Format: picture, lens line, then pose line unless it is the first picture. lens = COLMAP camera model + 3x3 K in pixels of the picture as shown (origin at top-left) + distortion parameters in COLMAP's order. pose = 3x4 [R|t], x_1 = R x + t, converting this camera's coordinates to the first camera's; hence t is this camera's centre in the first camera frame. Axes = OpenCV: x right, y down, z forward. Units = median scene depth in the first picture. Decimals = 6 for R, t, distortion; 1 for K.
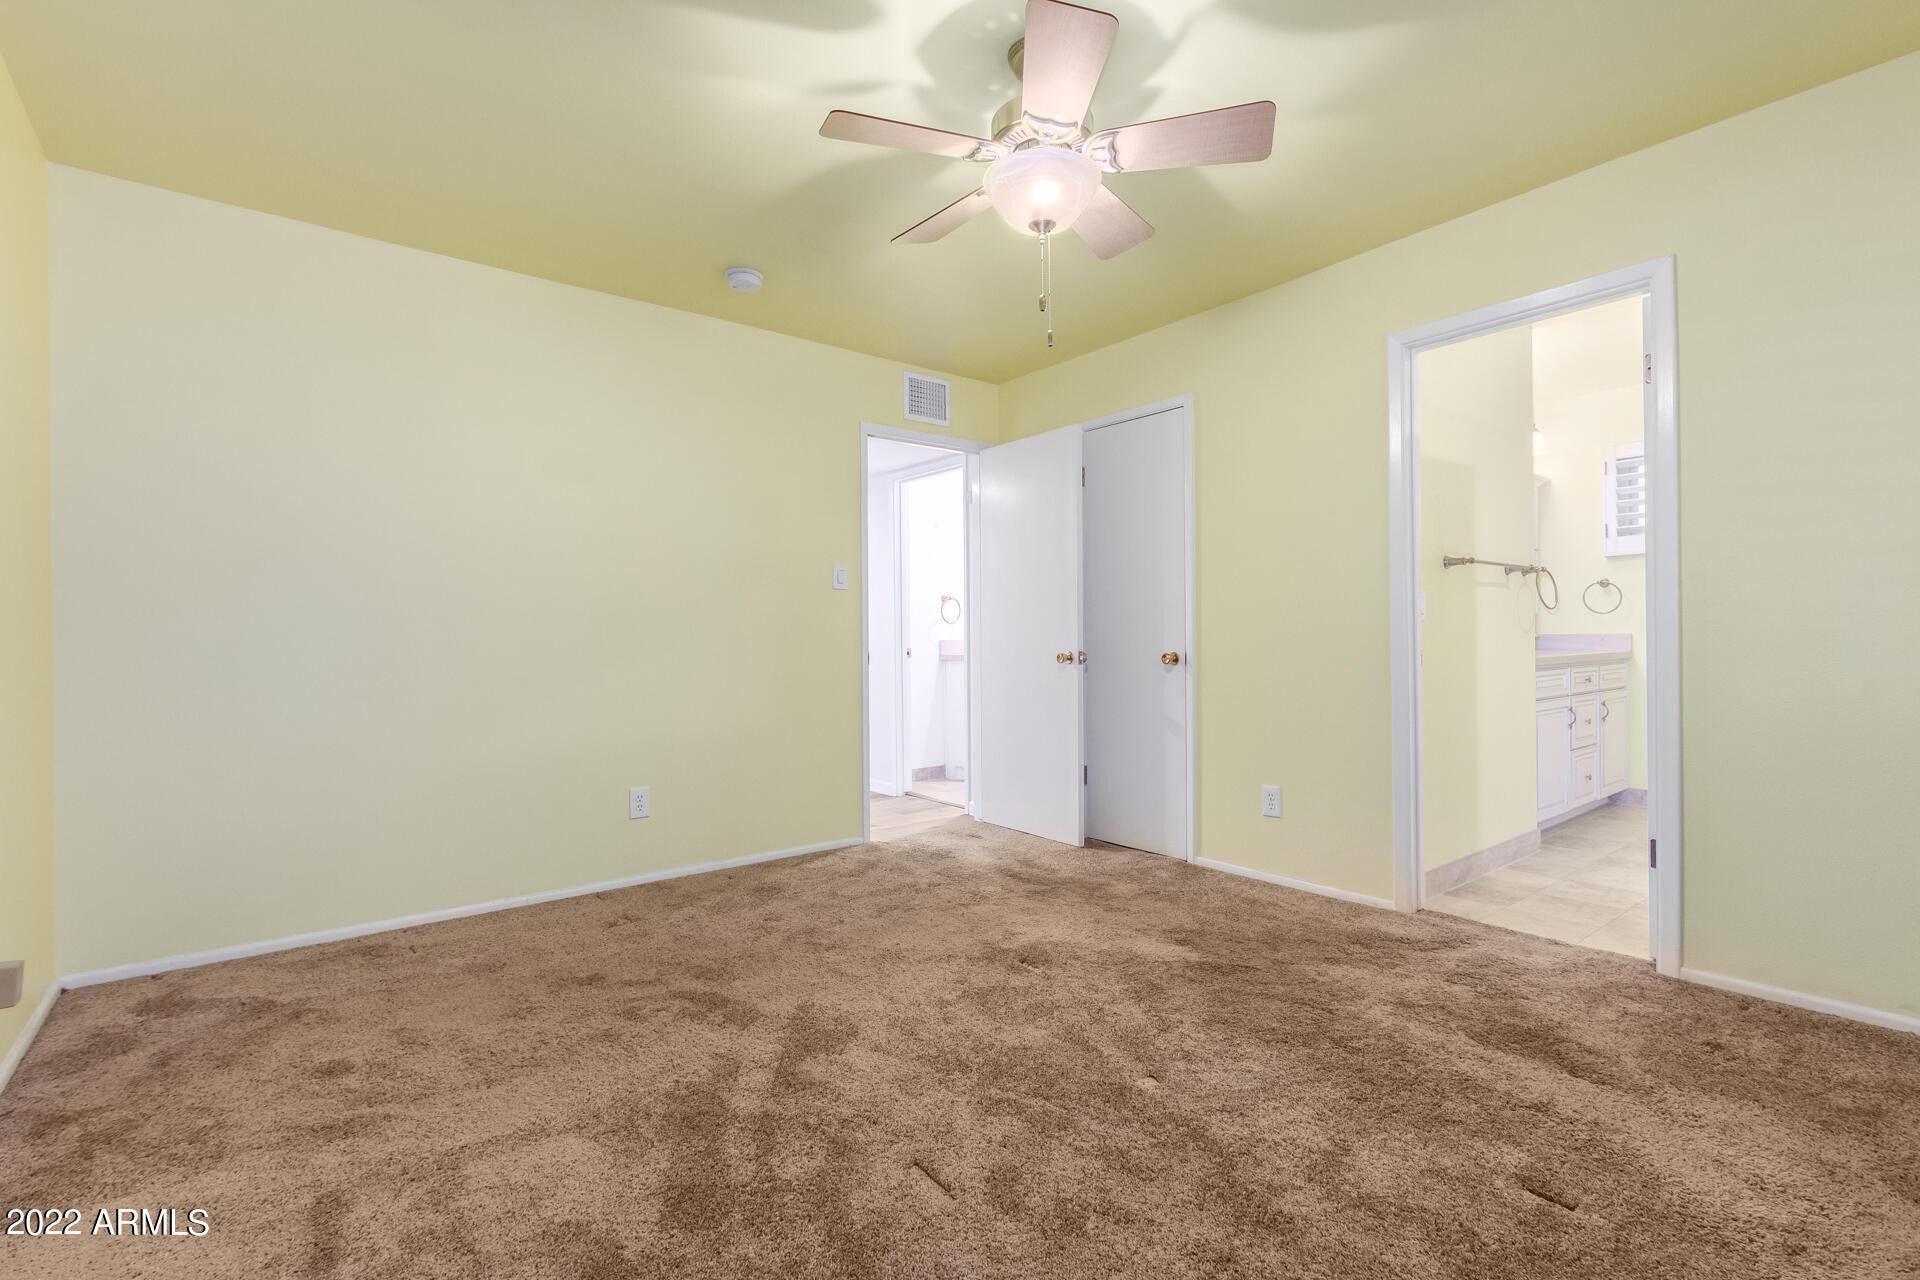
lens RADIAL K [[881.6, 0, 967.4], [0, 881.6, 642.8], [0, 0, 1]] dist [0.009705, -0.005675]
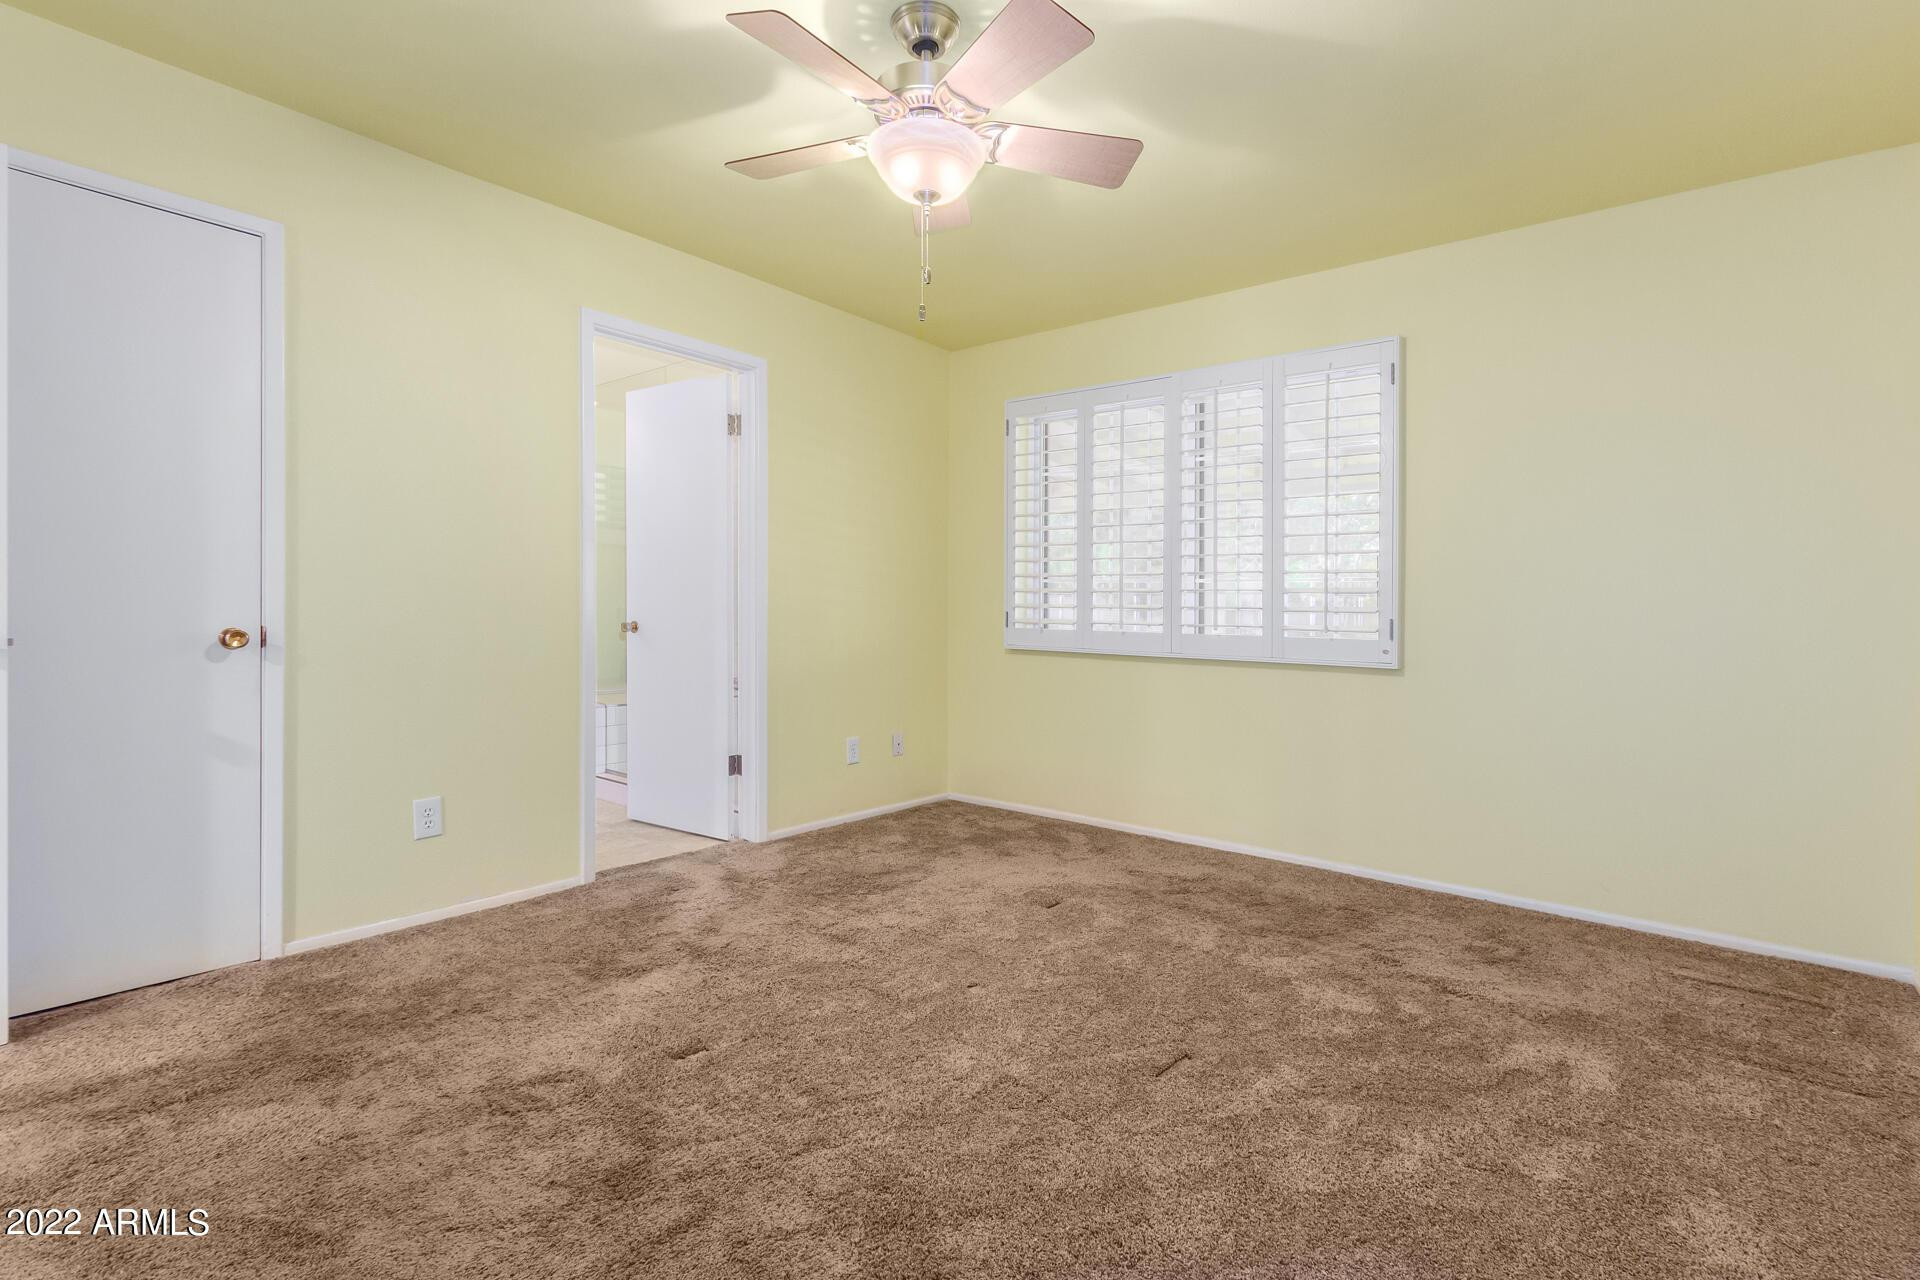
lens RADIAL K [[894.2, 0, 976.9], [0, 894.2, 594.9], [0, 0, 1]] dist [0.001447, -0.000120]
pose [[-0.217961, 0.028945, 0.975528, -0.543016], [-0.001143, 0.999552, -0.029913, 0.006389], [-0.975957, -0.007635, -0.217830, 0.713492]]
